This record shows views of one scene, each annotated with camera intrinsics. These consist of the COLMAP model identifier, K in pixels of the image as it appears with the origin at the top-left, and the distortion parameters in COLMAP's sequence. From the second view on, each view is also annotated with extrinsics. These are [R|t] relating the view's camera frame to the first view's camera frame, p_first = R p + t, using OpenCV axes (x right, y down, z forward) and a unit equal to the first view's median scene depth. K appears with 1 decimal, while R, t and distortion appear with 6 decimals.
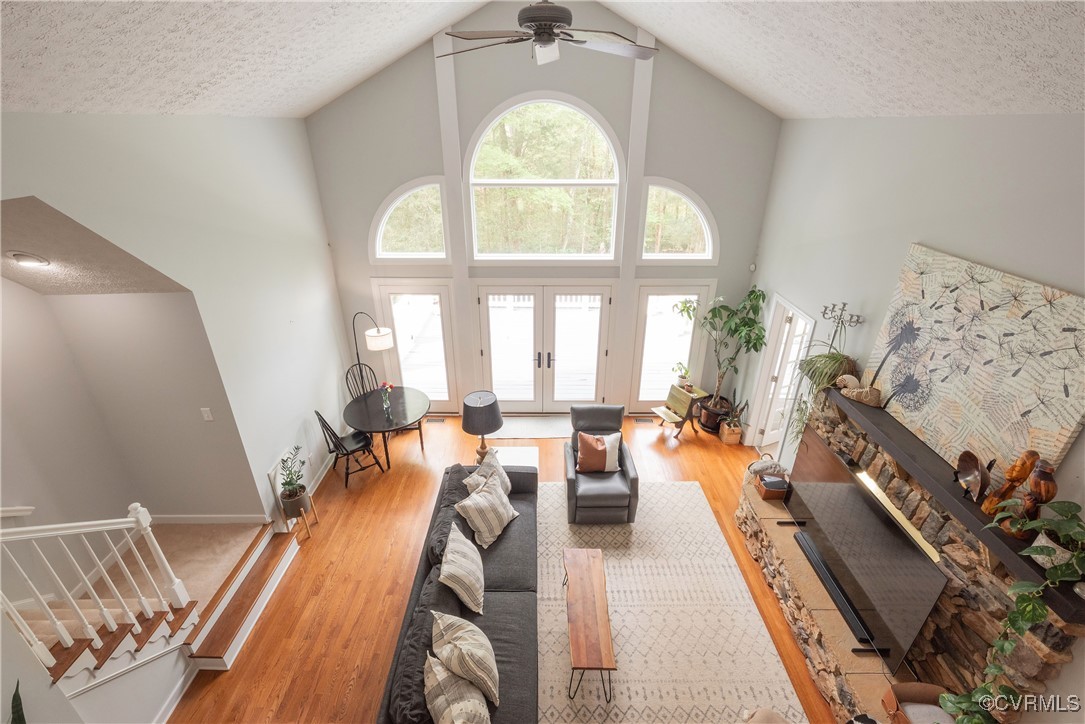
lens RADIAL K [[485.0, 0, 542.2], [0, 485.0, 367.8], [0, 0, 1]] dist [-0.002349, 0.001474]
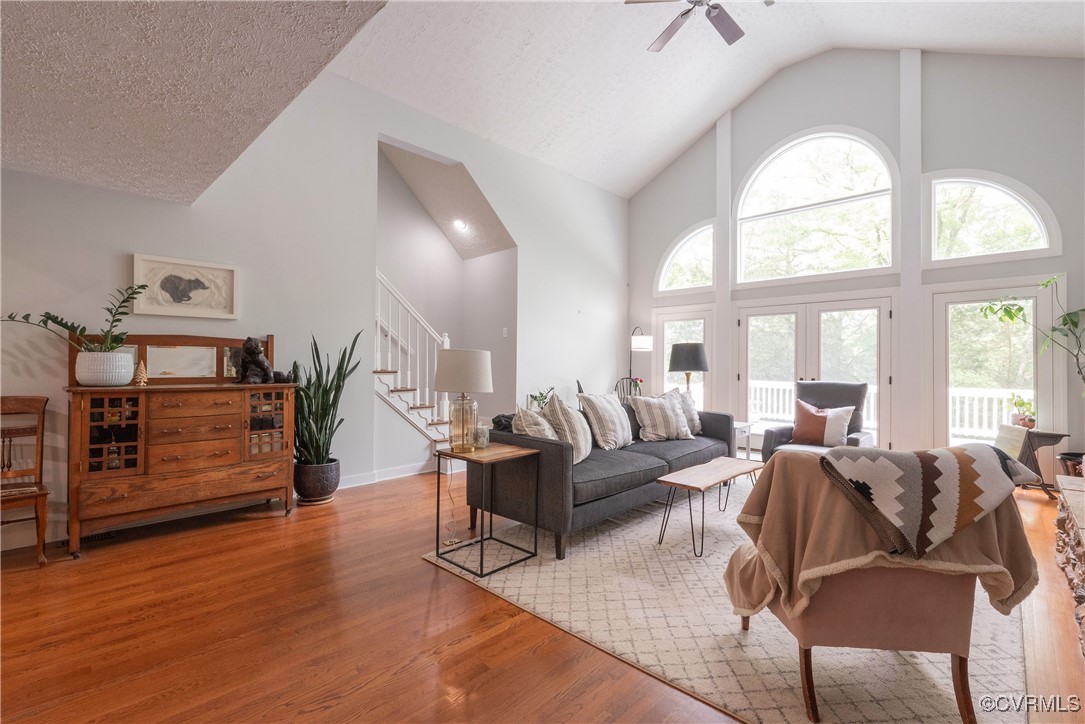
lens RADIAL K [[485.0, 0, 536.1], [0, 485.0, 367.8], [0, 0, 1]] dist [-0.002349, 0.001474]
pose [[0.714963, 0.005988, -0.699136, 0.322139], [-0.315535, 0.895100, -0.315013, 0.464968], [0.623911, 0.445825, 0.641853, 0.091536]]
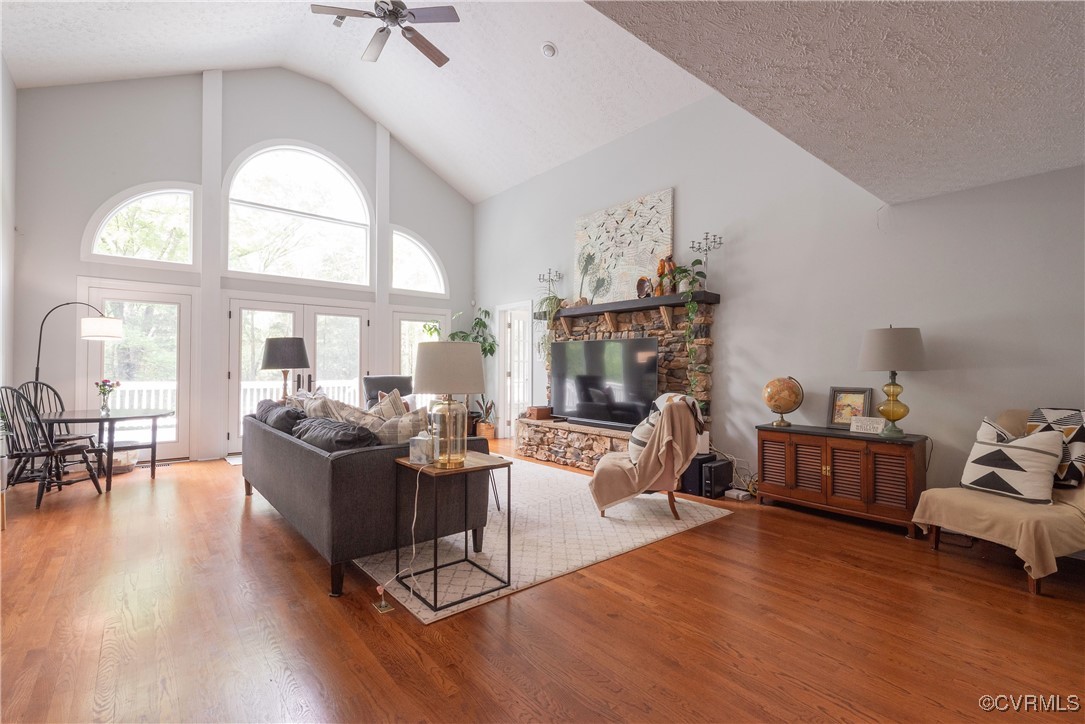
lens RADIAL K [[485.0, 0, 547.6], [0, 485.0, 364.4], [0, 0, 1]] dist [-0.002349, 0.001474]
pose [[0.767690, 0.004908, 0.640802, -0.285852], [0.283188, 0.894433, -0.346114, 0.497256], [-0.574853, 0.447176, 0.685258, 0.036339]]
